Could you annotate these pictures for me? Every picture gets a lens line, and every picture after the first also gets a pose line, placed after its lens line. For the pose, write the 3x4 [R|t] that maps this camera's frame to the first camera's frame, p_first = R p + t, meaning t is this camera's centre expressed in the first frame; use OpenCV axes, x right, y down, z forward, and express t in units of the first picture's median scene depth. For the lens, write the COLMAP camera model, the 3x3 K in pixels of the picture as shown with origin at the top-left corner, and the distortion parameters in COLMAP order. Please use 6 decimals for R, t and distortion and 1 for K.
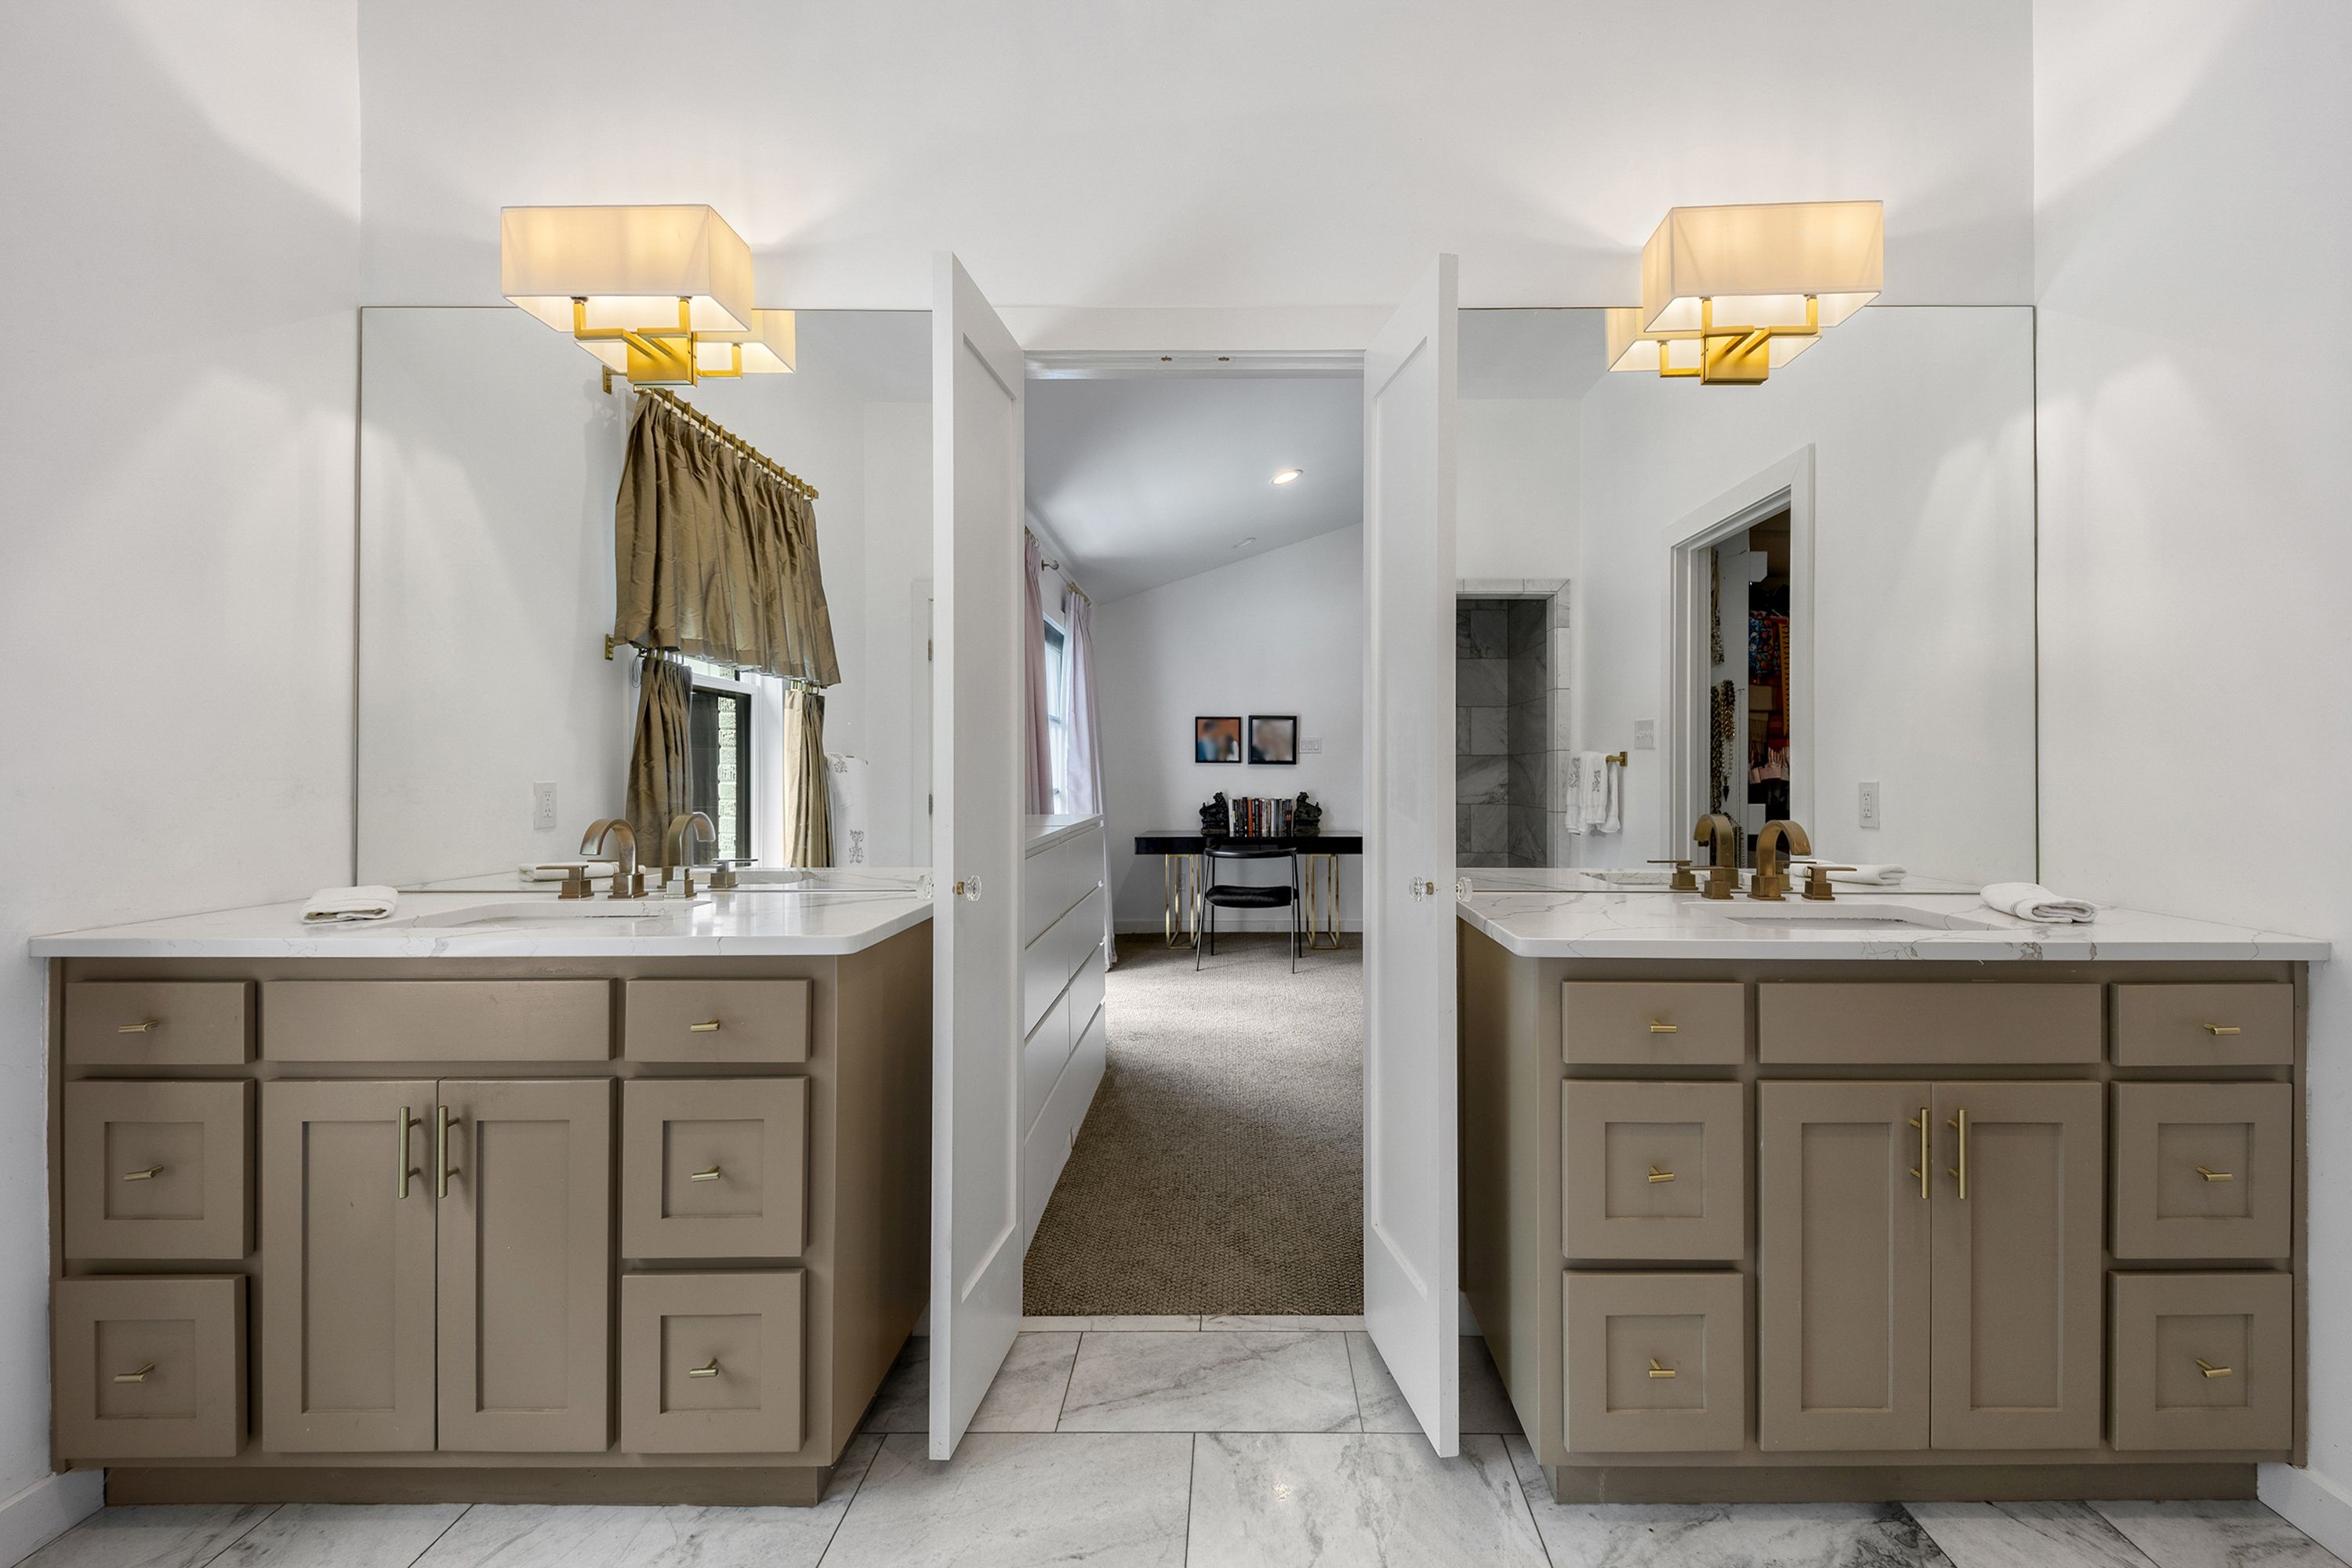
lens RADIAL K [[952.5, 0, 1201.8], [0, 952.5, 771.9], [0, 0, 1]] dist [-0.001254, -0.000514]
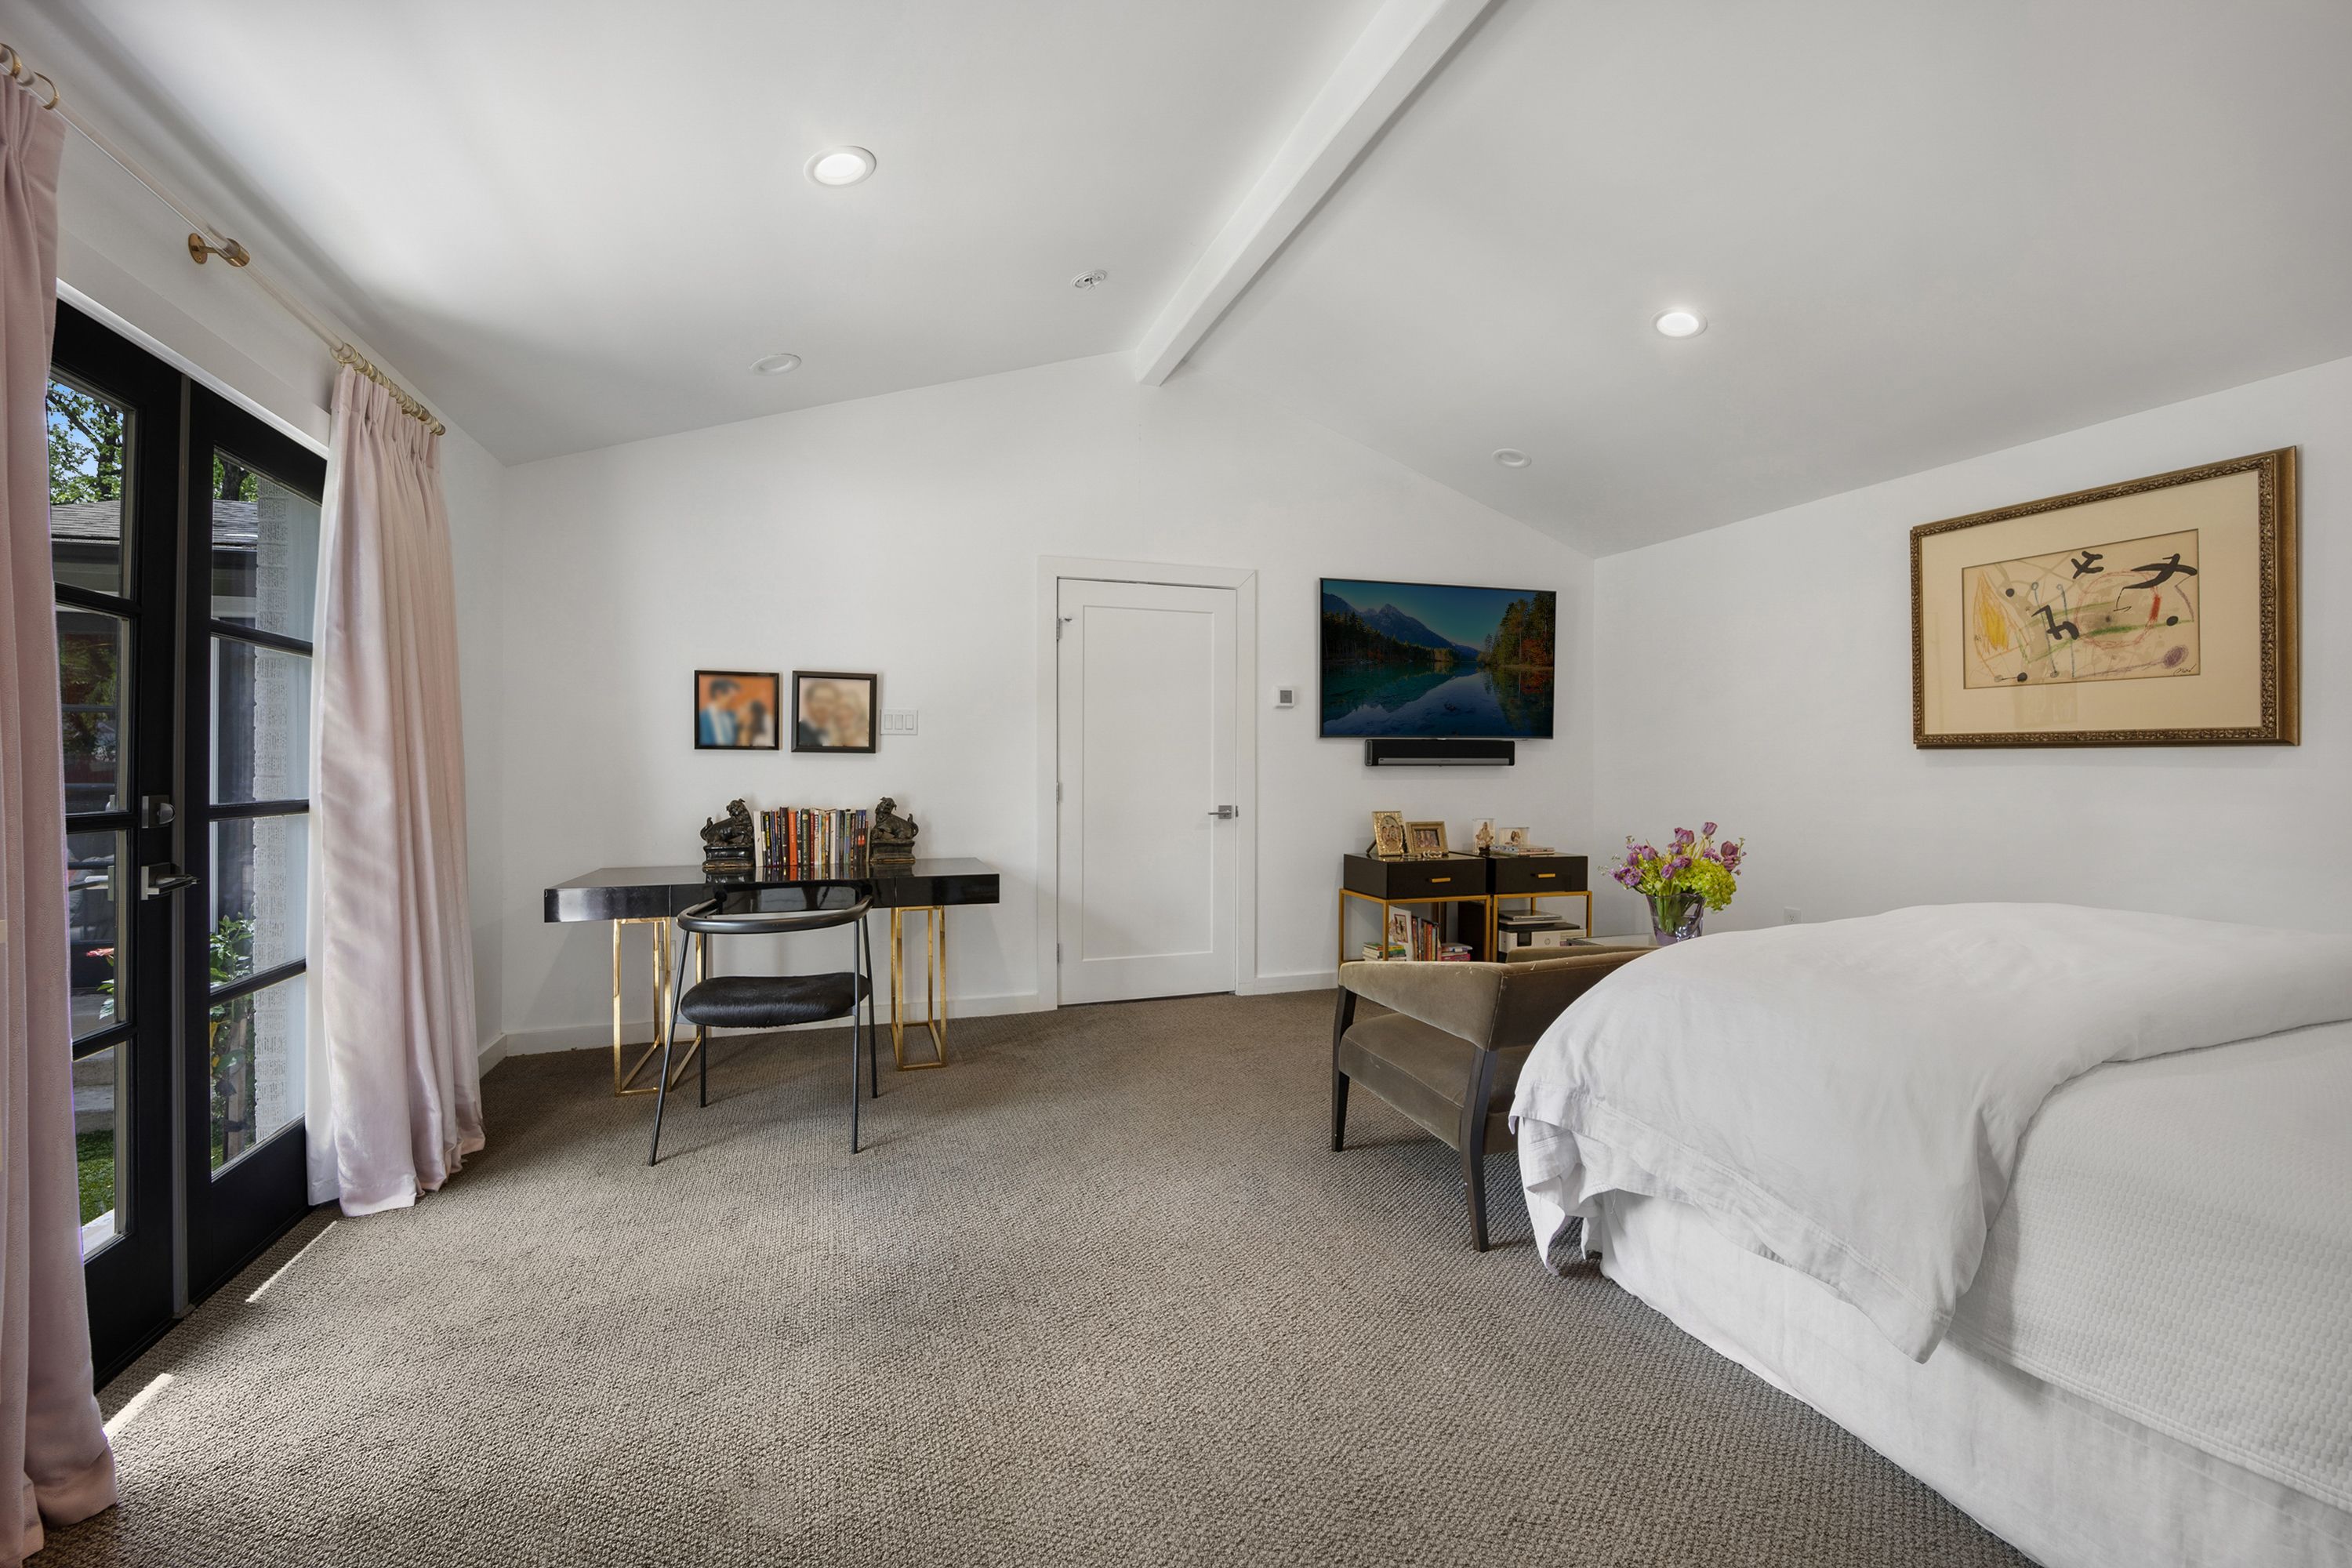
lens RADIAL K [[952.5, 0, 1182.9], [0, 952.5, 771.8], [0, 0, 1]] dist [-0.001254, -0.000514]
pose [[0.926170, -0.001632, 0.377102, 0.051426], [0.000901, 0.999997, 0.002115, 0.003312], [-0.377105, -0.001619, 0.926169, 0.356791]]
